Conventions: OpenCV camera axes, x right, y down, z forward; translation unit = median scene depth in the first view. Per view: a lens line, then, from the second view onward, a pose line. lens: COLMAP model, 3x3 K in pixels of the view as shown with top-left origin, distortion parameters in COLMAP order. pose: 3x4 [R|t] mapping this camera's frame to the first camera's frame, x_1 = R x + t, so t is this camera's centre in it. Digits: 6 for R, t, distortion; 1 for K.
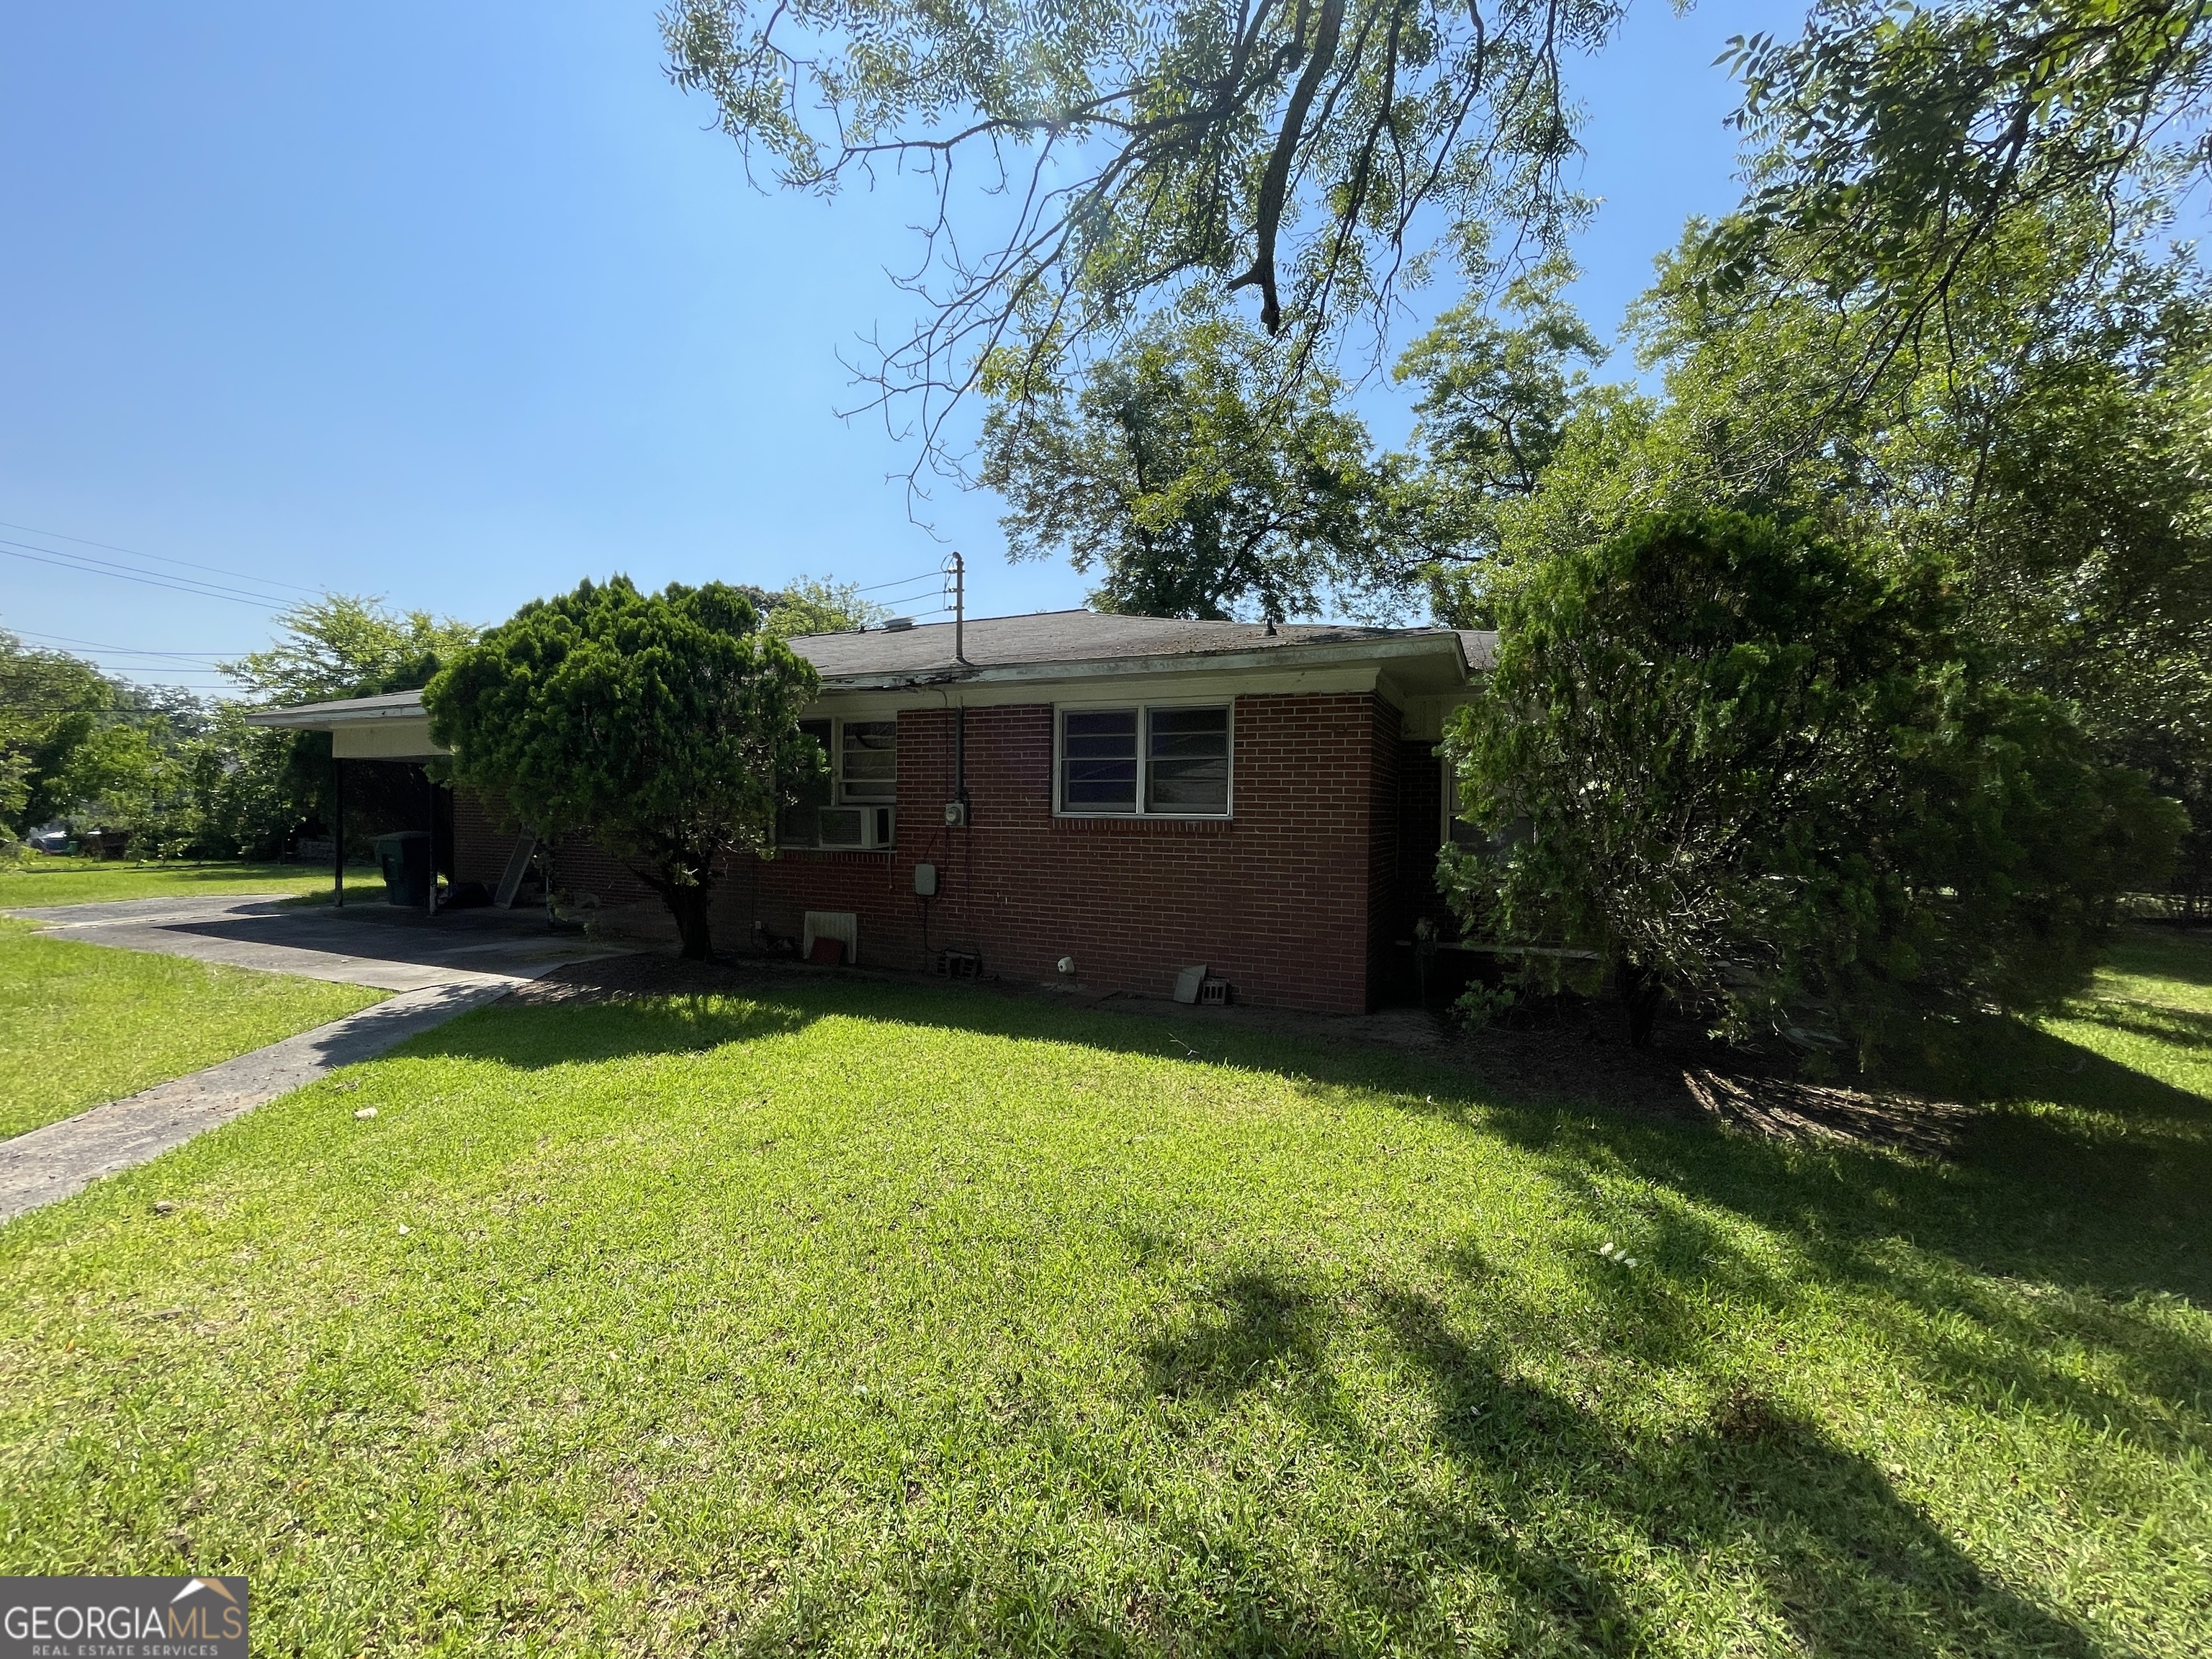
lens RADIAL K [[889.4, 0, 1104.1], [0, 889.4, 822.0], [0, 0, 1]] dist [-0.000545, -0.000121]
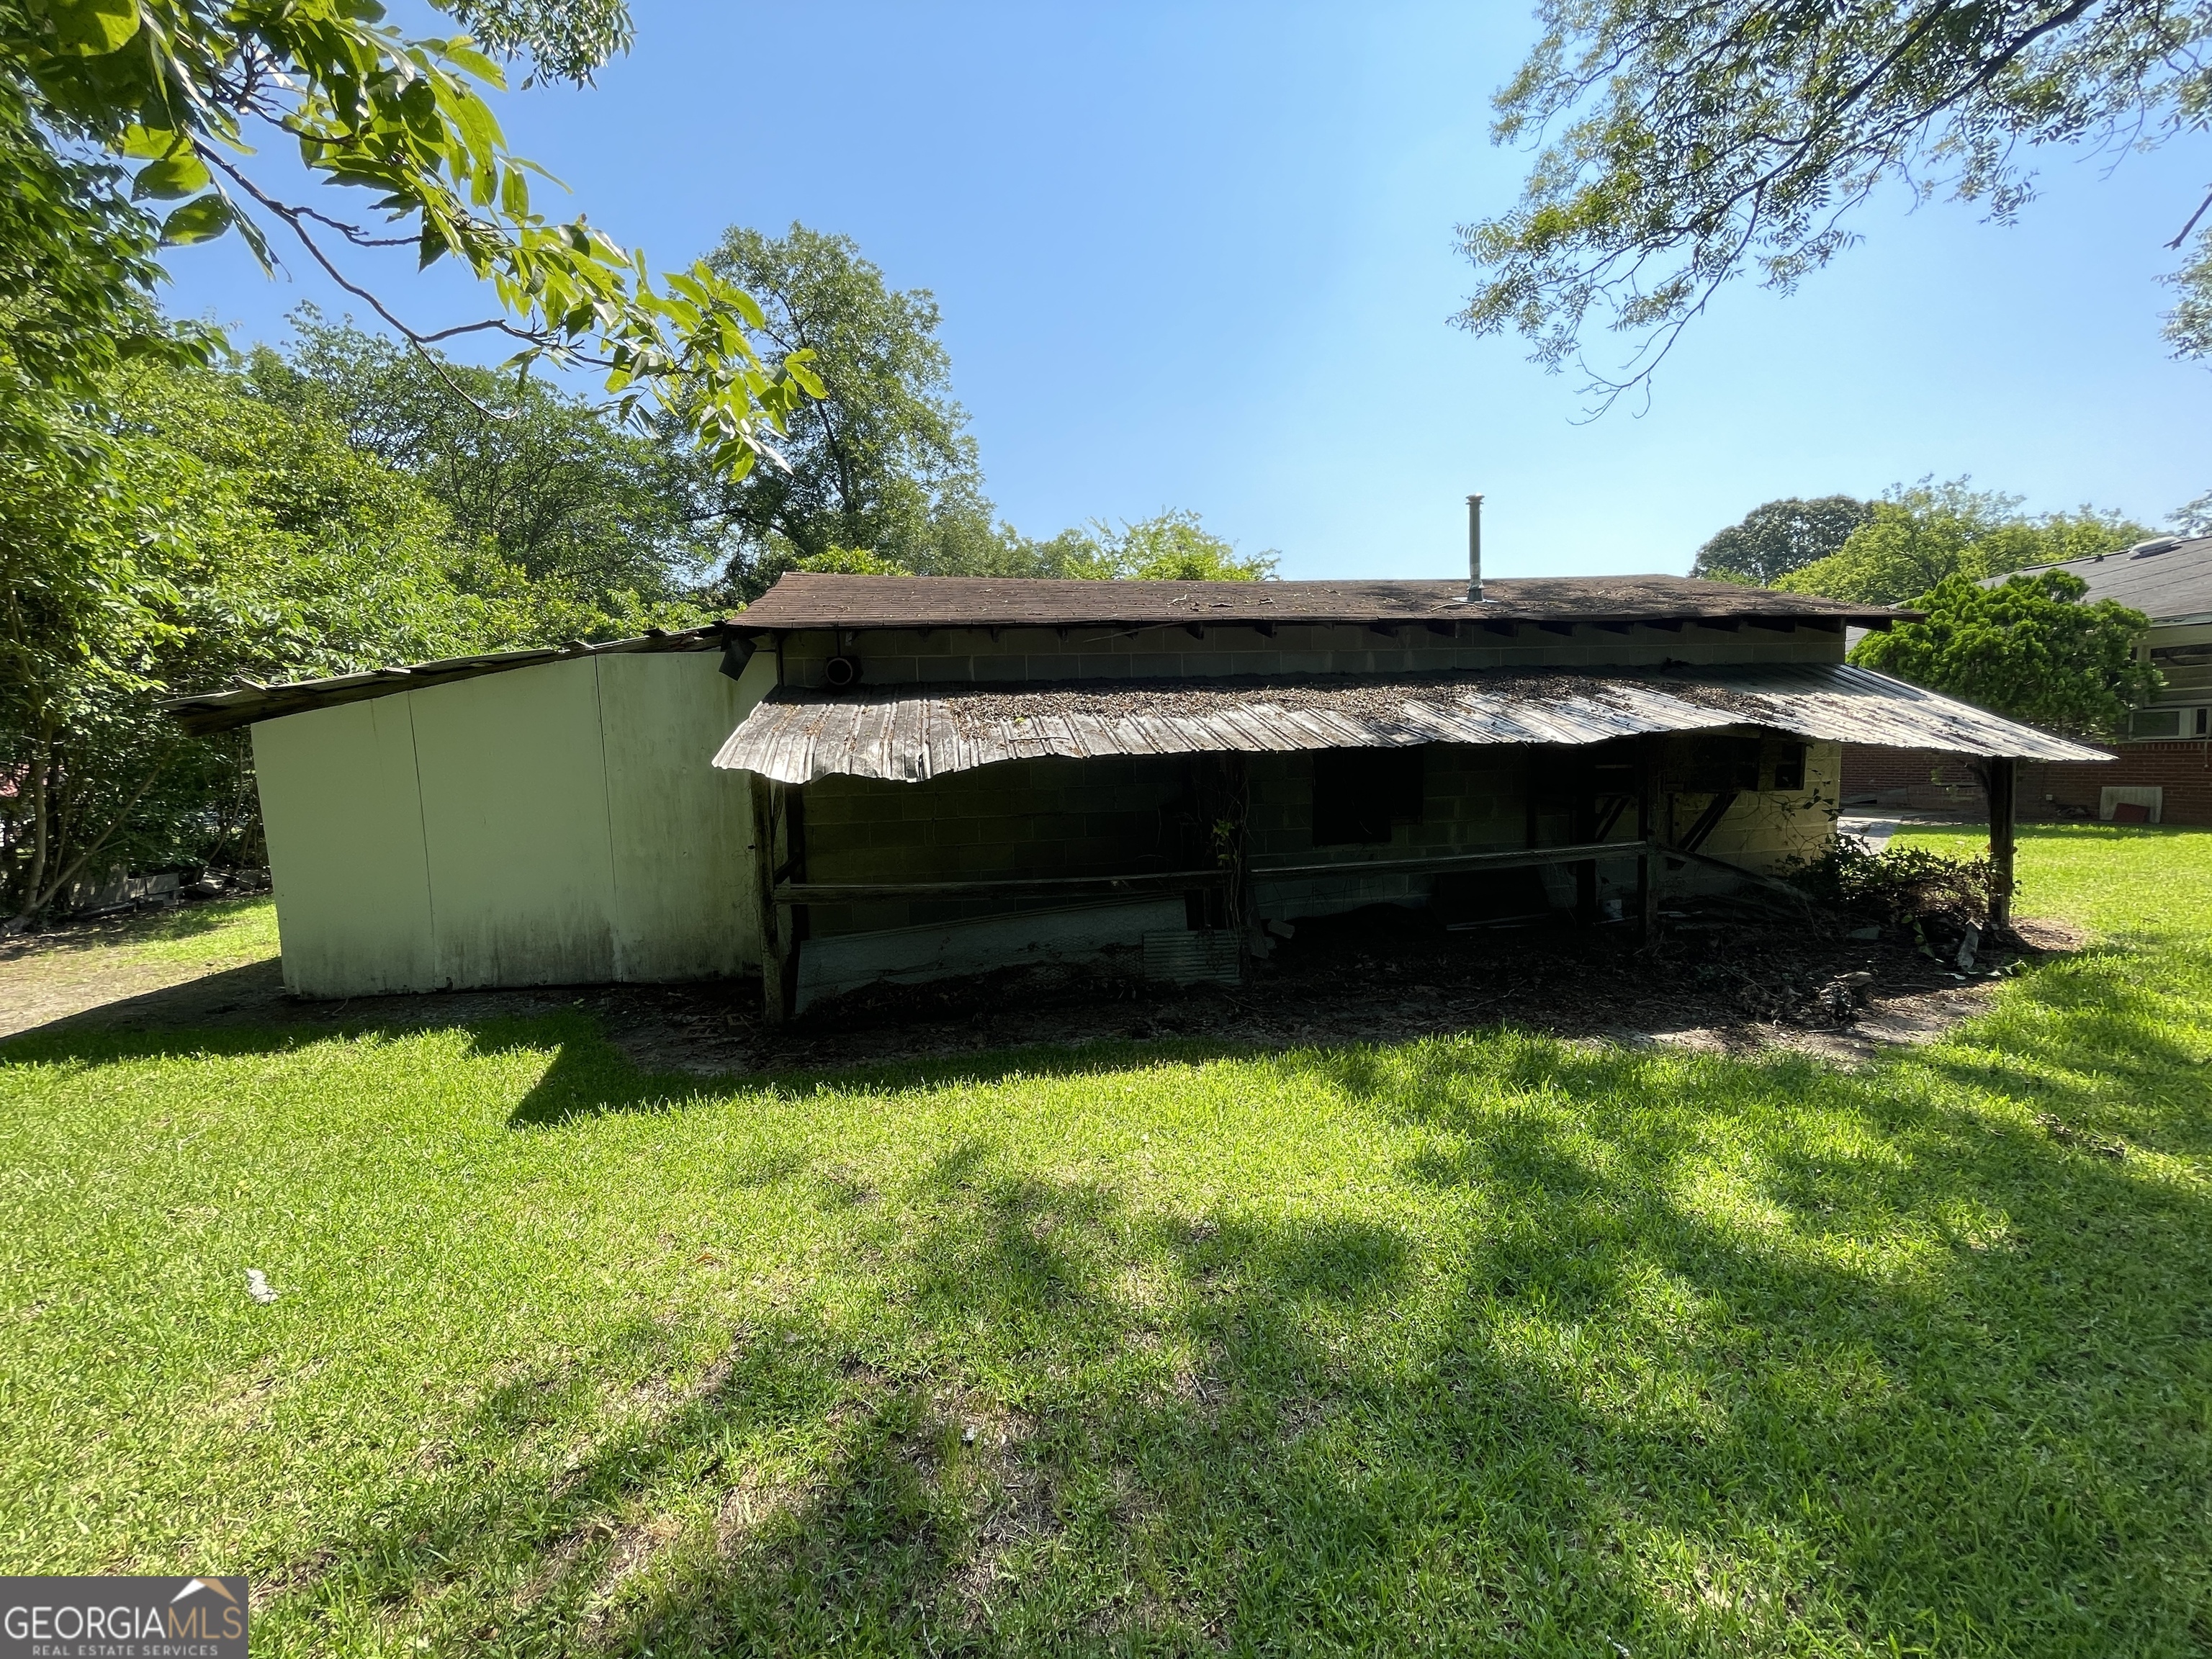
lens RADIAL K [[889.4, 0, 1110.6], [0, 889.4, 837.0], [0, 0, 1]] dist [-0.000545, -0.000121]
pose [[0.568984, 0.046937, -0.821008, -0.085838], [0.026169, 0.996831, 0.075125, 0.041012], [0.821932, -0.064231, 0.565952, -1.400315]]
